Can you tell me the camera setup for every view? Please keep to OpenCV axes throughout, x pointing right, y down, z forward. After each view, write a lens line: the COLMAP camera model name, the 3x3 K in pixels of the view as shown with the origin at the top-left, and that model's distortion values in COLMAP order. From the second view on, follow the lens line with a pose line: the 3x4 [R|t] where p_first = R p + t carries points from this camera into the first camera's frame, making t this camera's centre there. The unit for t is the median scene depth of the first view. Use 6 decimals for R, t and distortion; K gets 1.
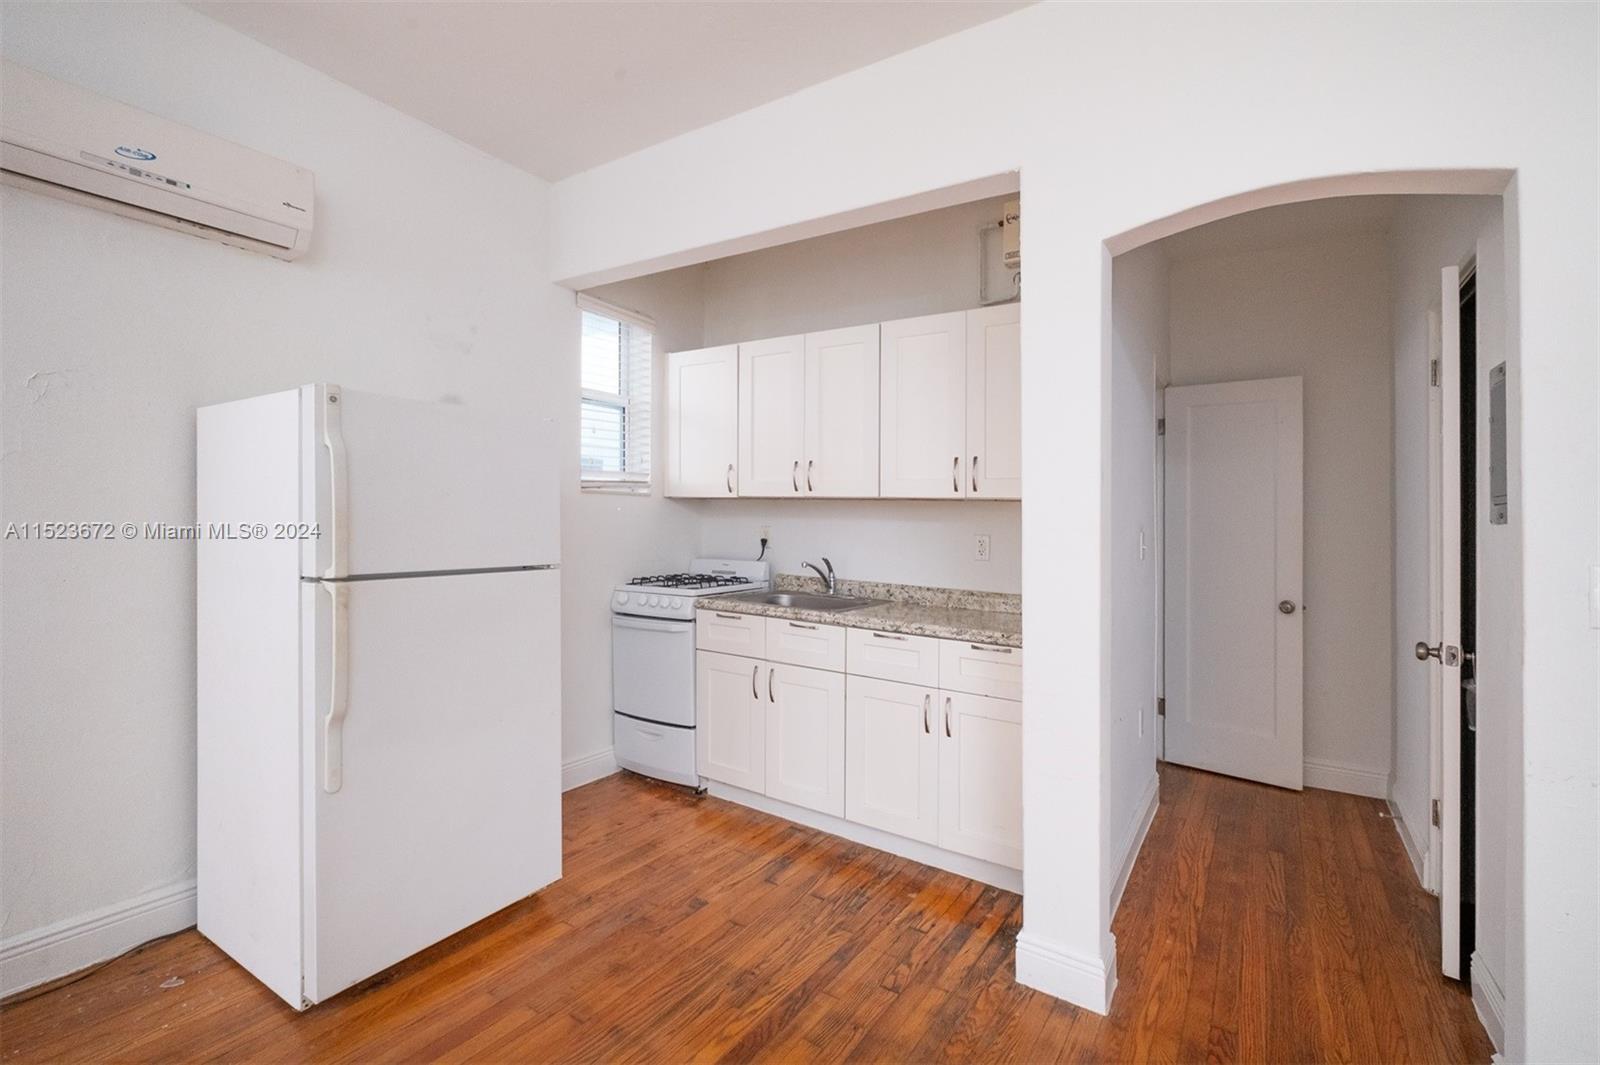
lens RADIAL K [[748.7, 0, 760.4], [0, 748.7, 494.4], [0, 0, 1]] dist [0.001728, 0.000128]
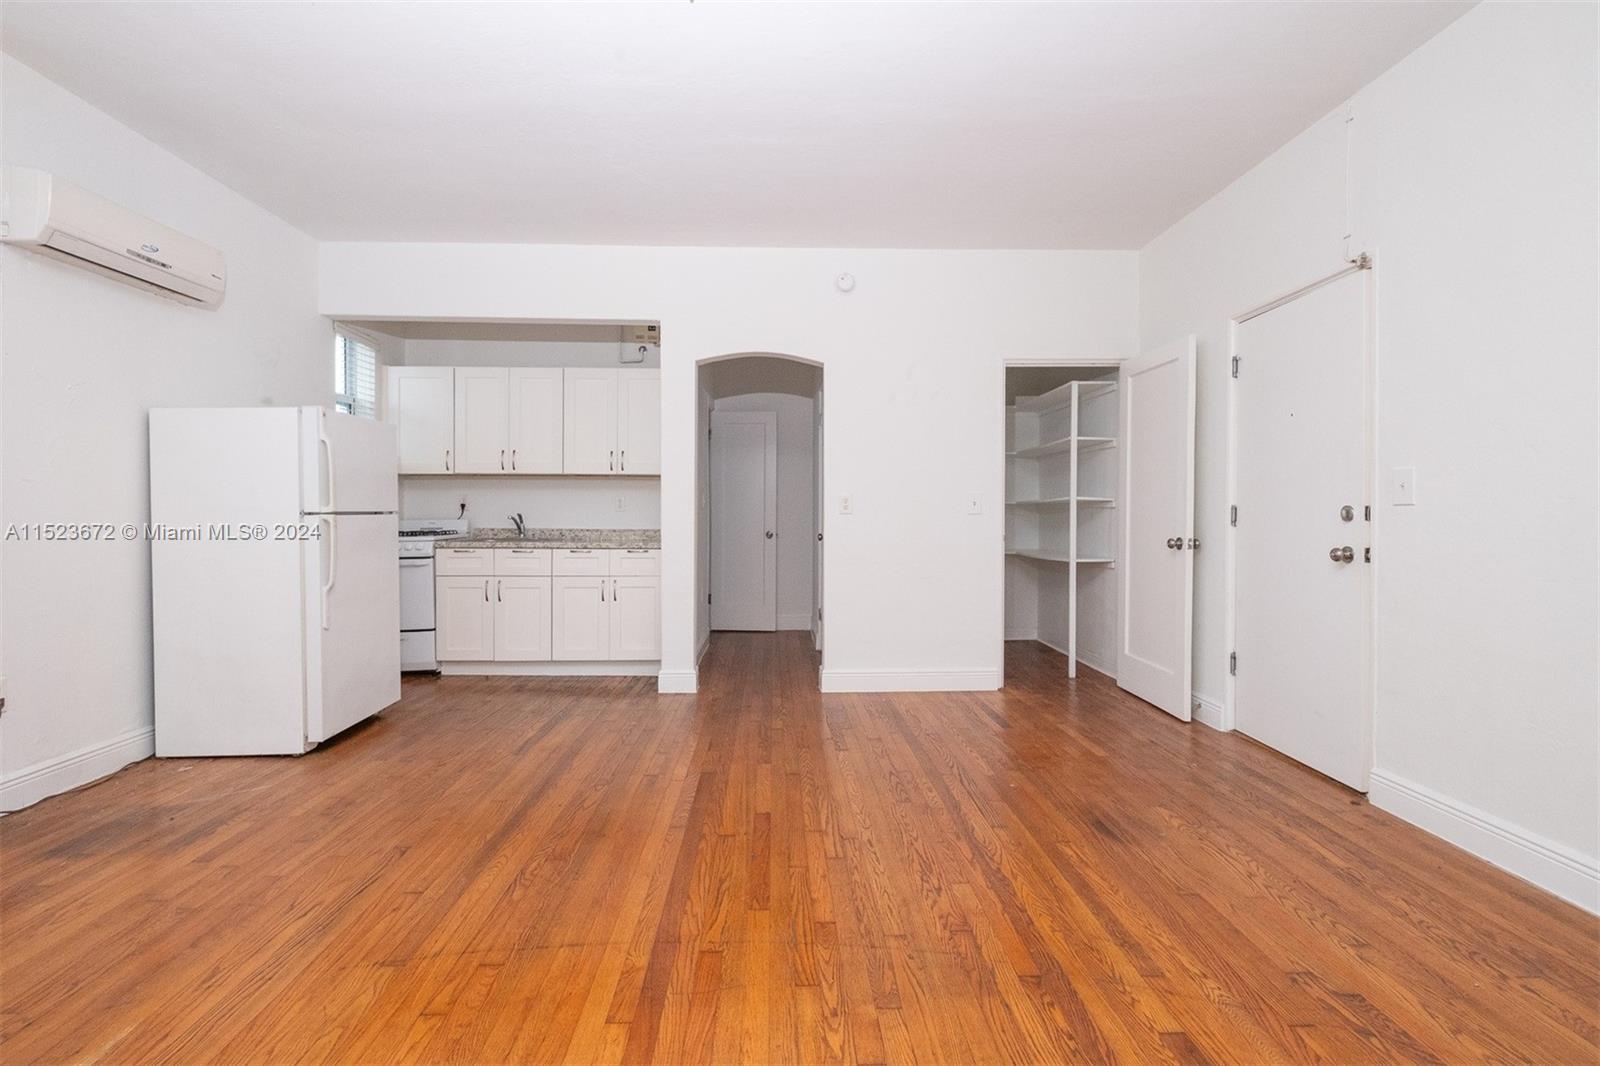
lens RADIAL K [[748.7, 0, 760.4], [0, 748.7, 494.9], [0, 0, 1]] dist [0.001728, 0.000128]
pose [[0.837755, -0.007592, 0.545993, -0.352378], [-0.004432, 0.999776, 0.020702, 0.013111], [-0.546028, -0.019763, 0.837534, -0.578362]]
